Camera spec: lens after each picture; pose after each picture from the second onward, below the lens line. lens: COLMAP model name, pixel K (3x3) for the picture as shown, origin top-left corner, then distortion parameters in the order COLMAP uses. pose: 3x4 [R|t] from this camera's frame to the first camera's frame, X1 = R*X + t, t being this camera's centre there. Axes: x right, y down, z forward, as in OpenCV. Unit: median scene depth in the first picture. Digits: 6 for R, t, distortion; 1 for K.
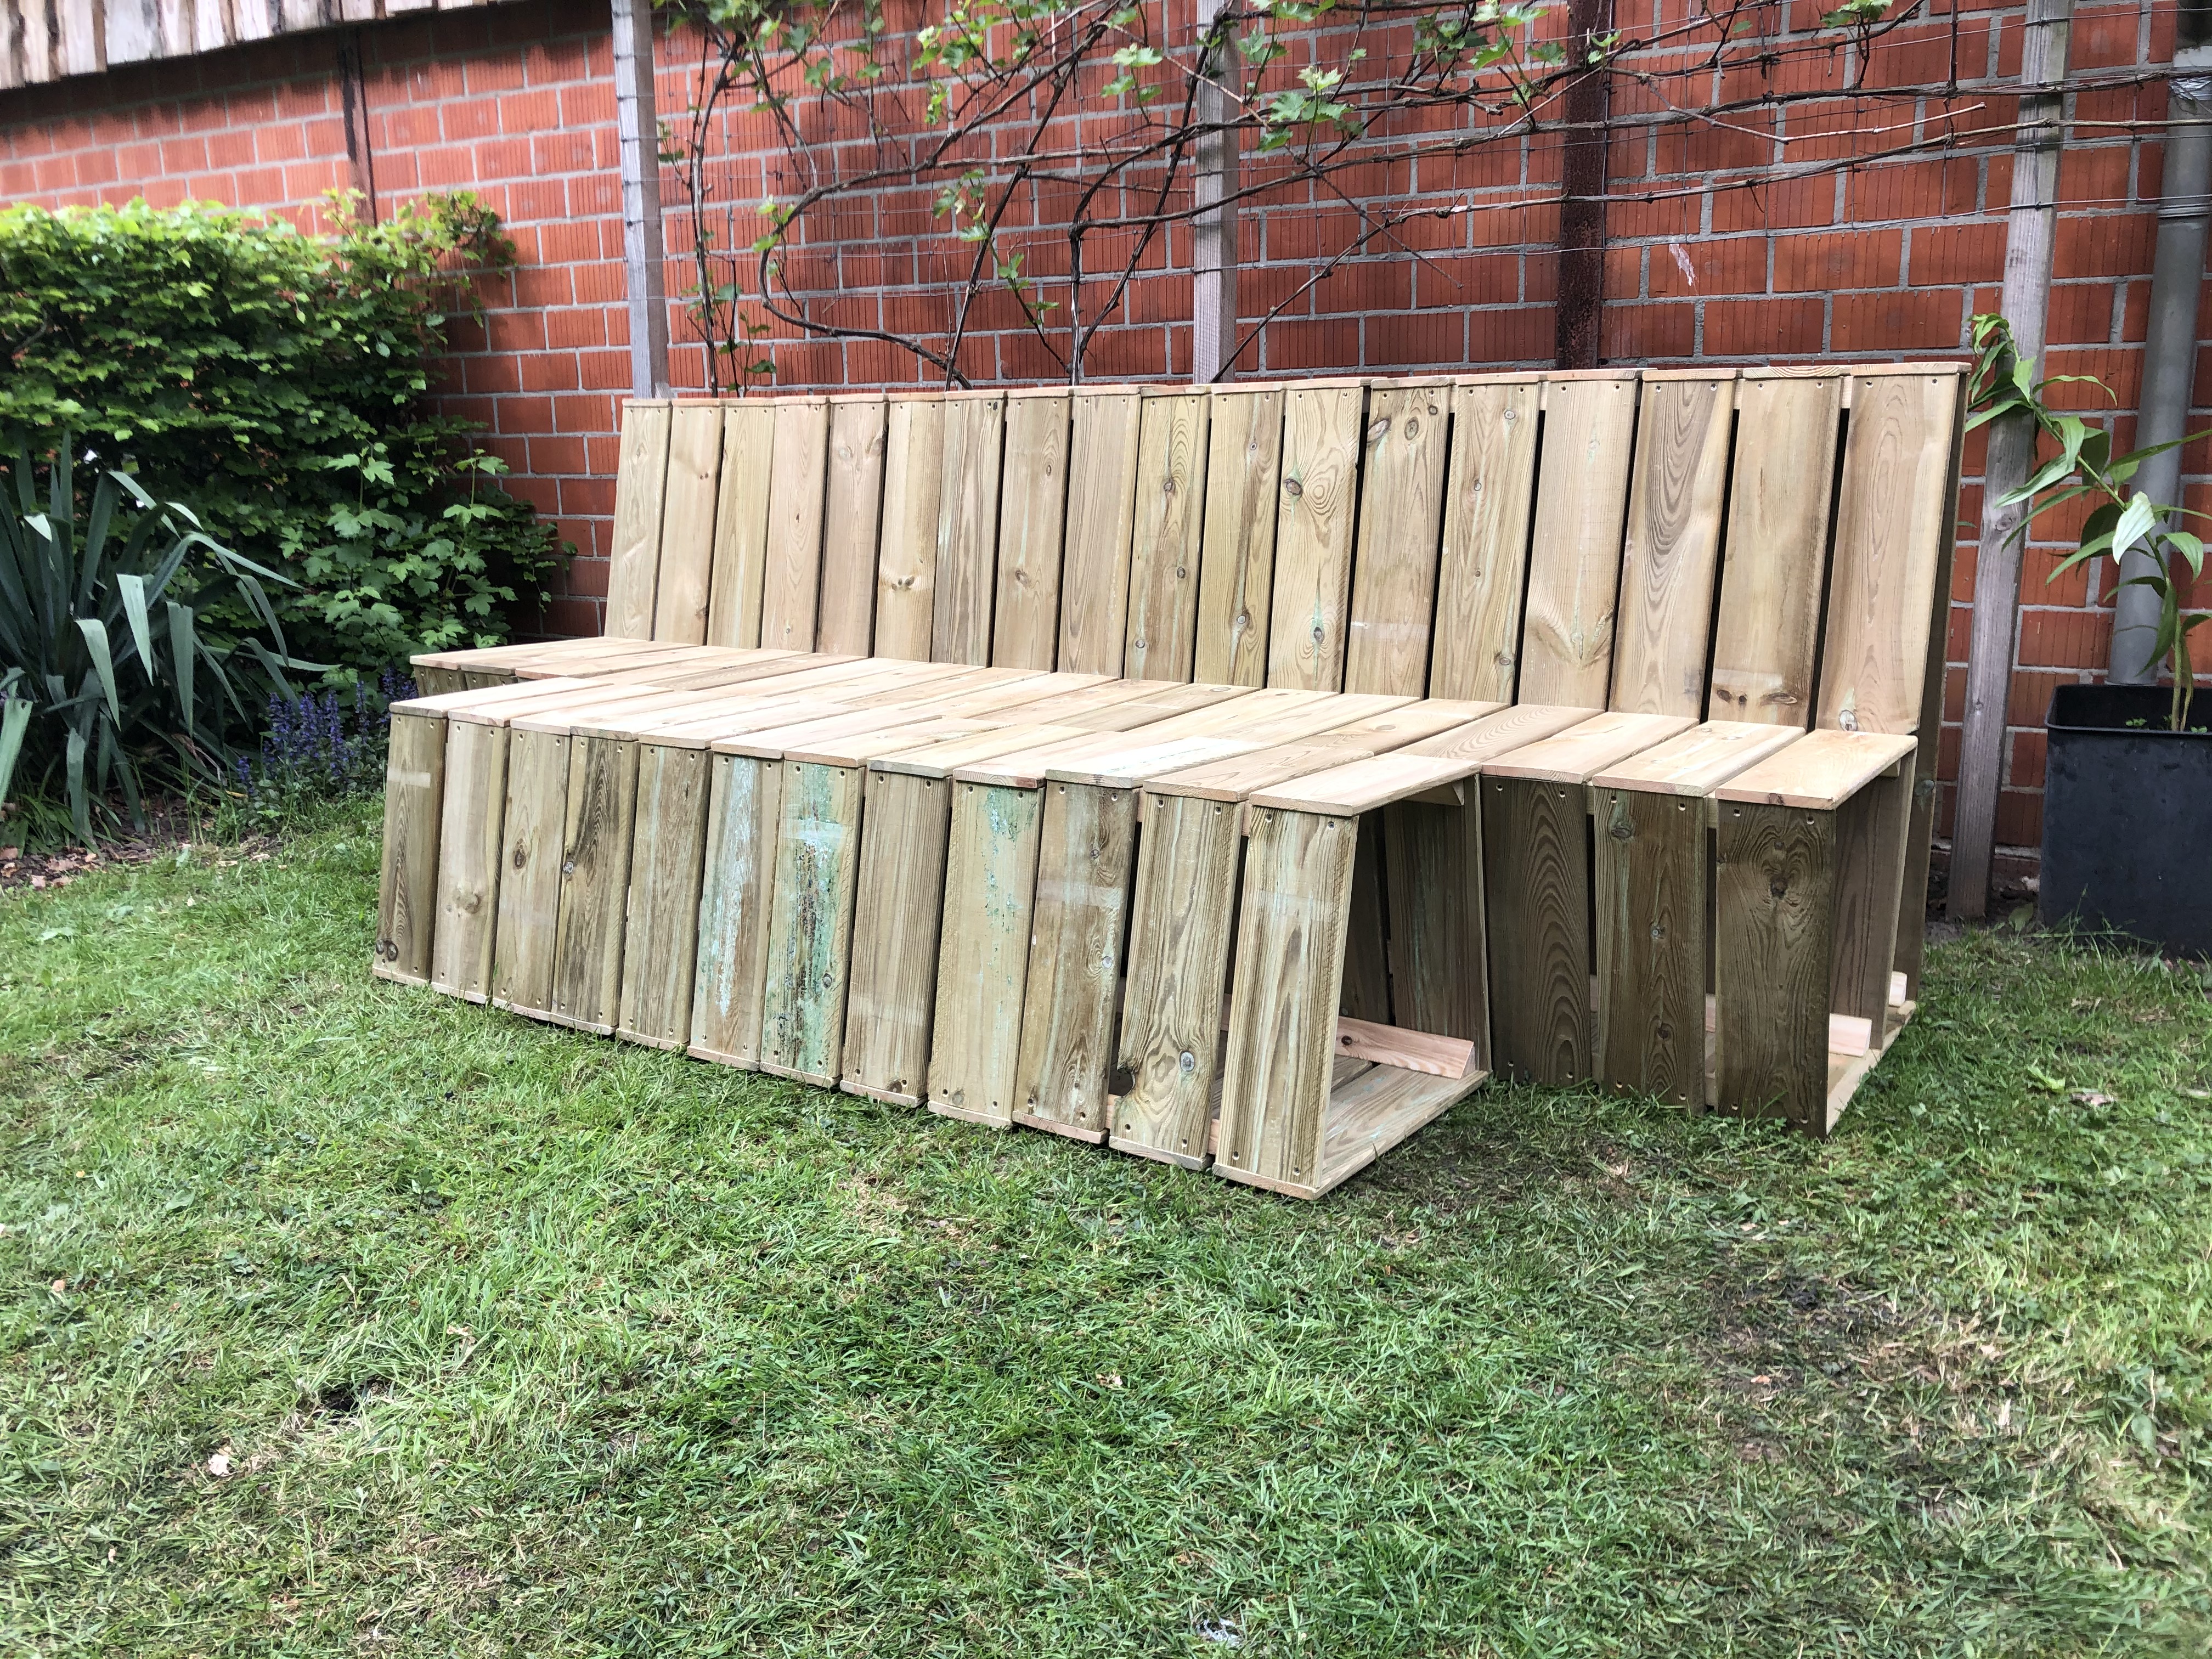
lens RADIAL K [[1798.5, 0, 1078.9], [0, 1798.5, 799.2], [0, 0, 1]] dist [0.029250, -0.017286]
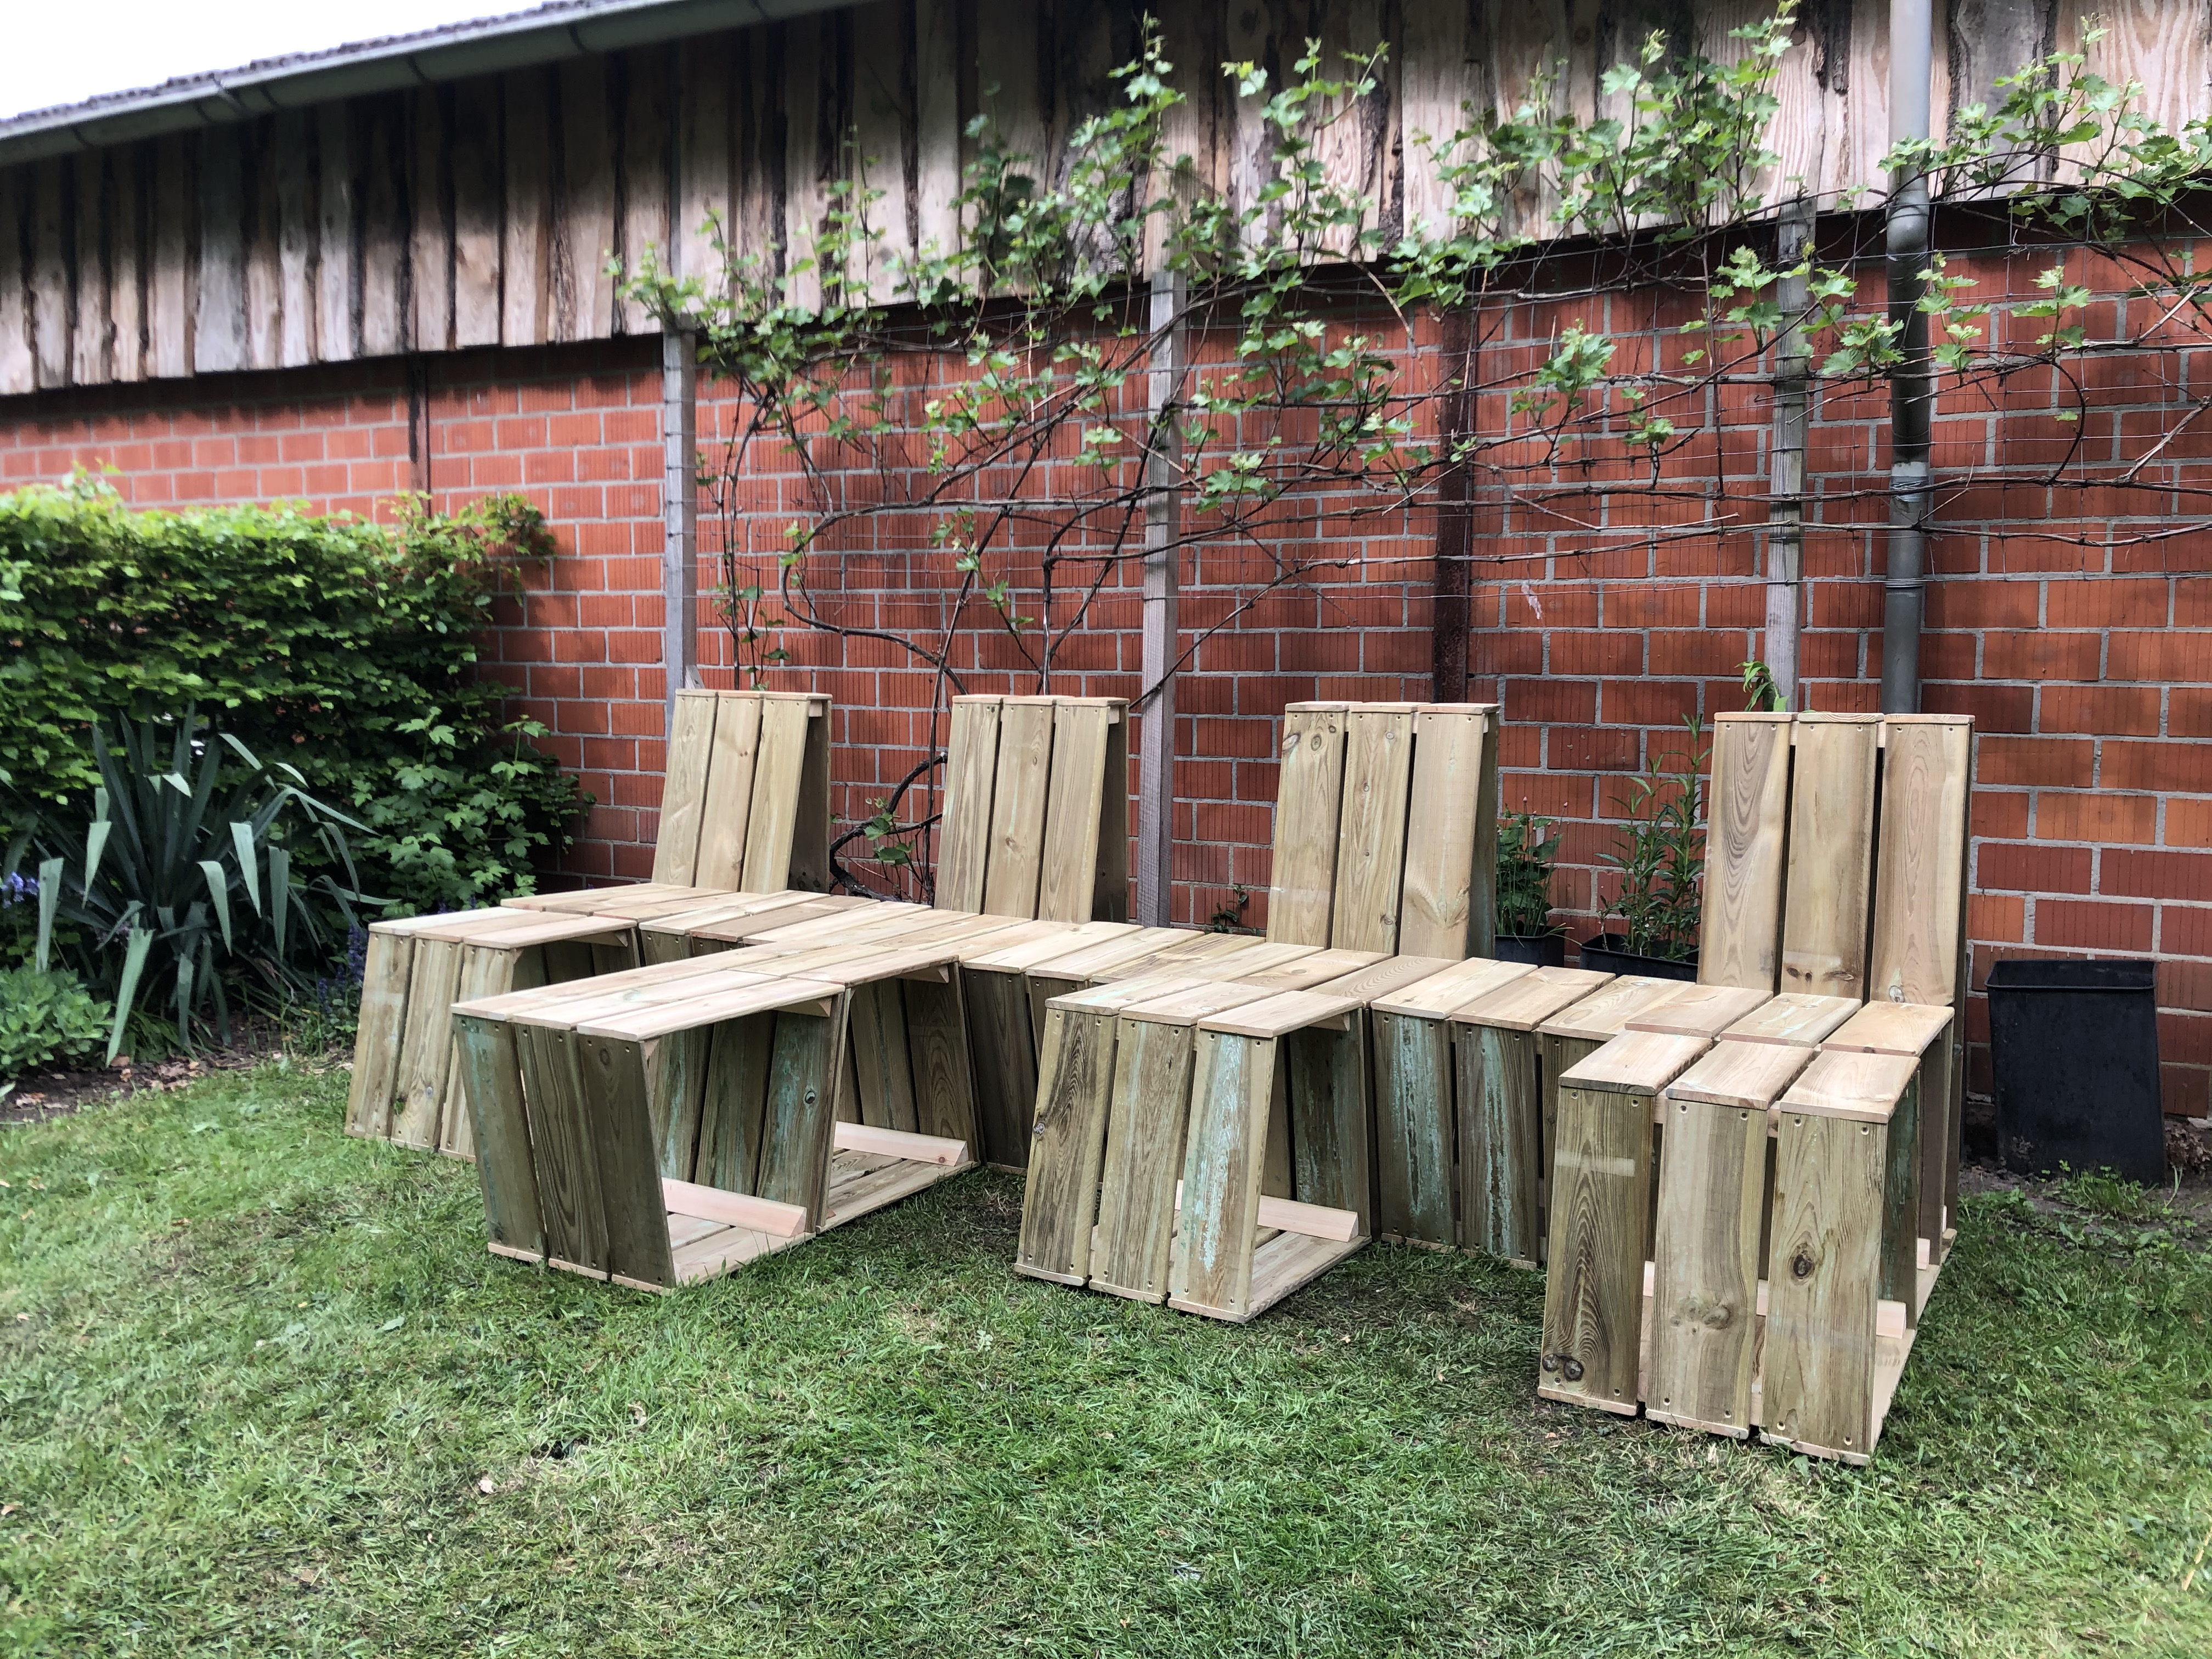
lens RADIAL K [[1798.5, 0, 1078.9], [0, 1798.5, 807.4], [0, 0, 1]] dist [0.029250, -0.017286]
pose [[0.998880, 0.018260, 0.043642, -0.029019], [-0.012912, 0.992710, -0.119838, 0.000026], [-0.045512, 0.119140, 0.991834, -0.185530]]
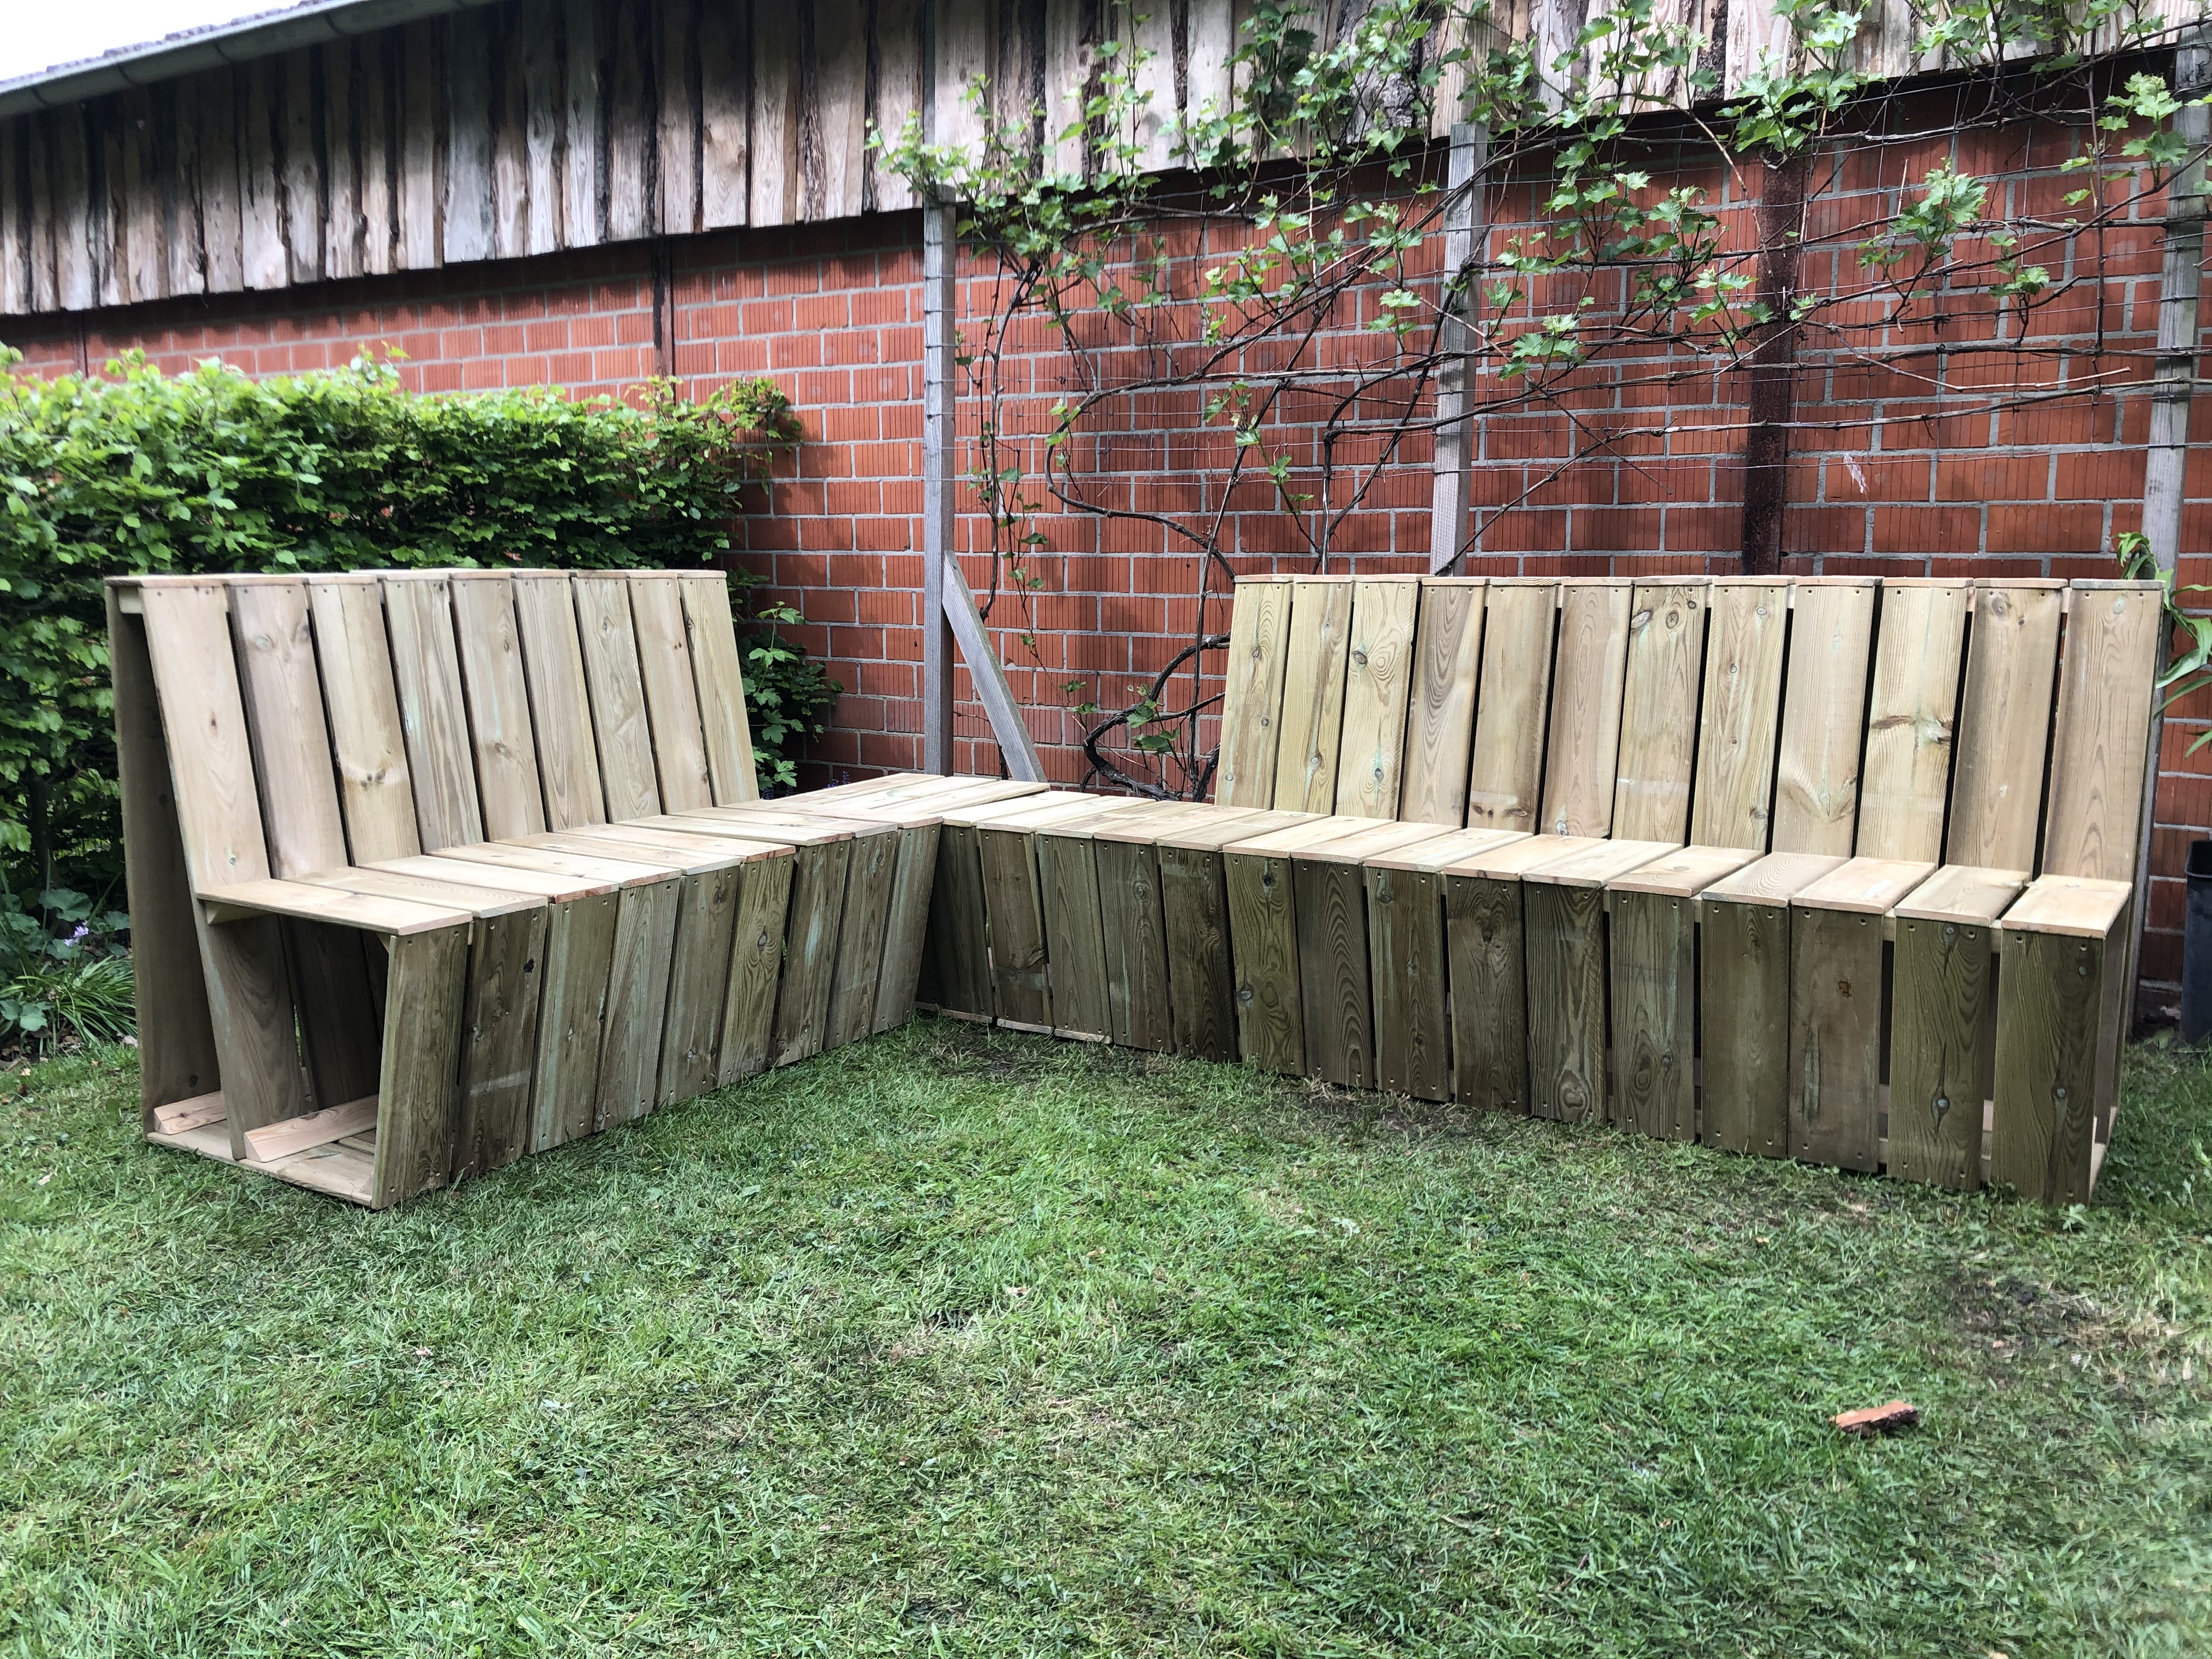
lens RADIAL K [[1798.5, 0, 1075.4], [0, 1798.5, 805.4], [0, 0, 1]] dist [0.029250, -0.017286]
pose [[0.998741, 0.026696, -0.042468, -0.103229], [-0.029571, 0.997208, -0.068574, 0.012697], [0.040519, 0.069743, 0.996742, -0.157241]]
